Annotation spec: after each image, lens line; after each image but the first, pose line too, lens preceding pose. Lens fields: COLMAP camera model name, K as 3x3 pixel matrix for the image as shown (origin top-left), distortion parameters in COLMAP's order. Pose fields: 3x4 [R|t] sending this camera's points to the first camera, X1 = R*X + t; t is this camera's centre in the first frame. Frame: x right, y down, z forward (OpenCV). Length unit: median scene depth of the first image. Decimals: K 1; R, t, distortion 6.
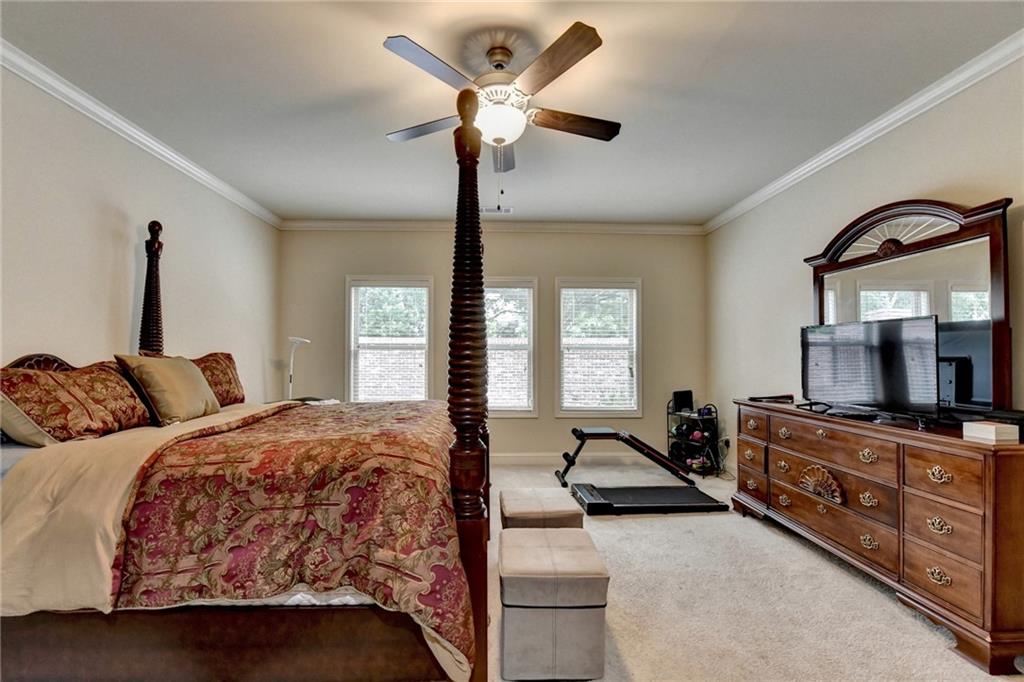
lens RADIAL K [[417.9, 0, 508.8], [0, 417.9, 352.5], [0, 0, 1]] dist [0.000235, -0.007029]
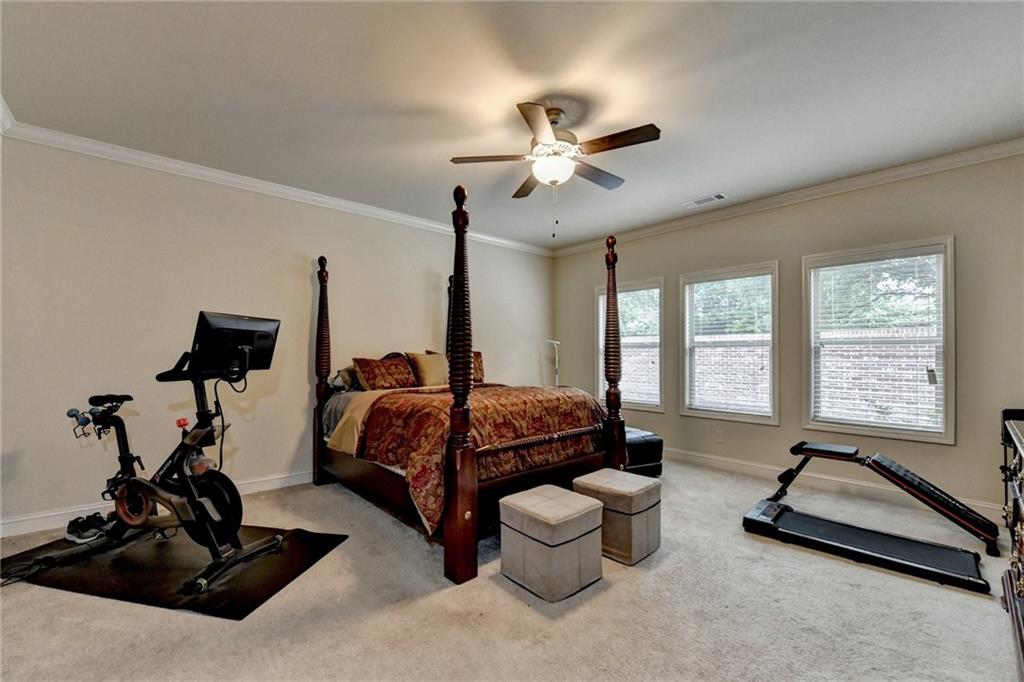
lens RADIAL K [[421.6, 0, 508.3], [0, 421.6, 364.5], [0, 0, 1]] dist [-0.000482, -0.008375]
pose [[0.638888, 0.018392, -0.769080, 0.436393], [0.006082, 0.999562, 0.028957, 0.003487], [0.769276, -0.023178, 0.638496, 0.032932]]
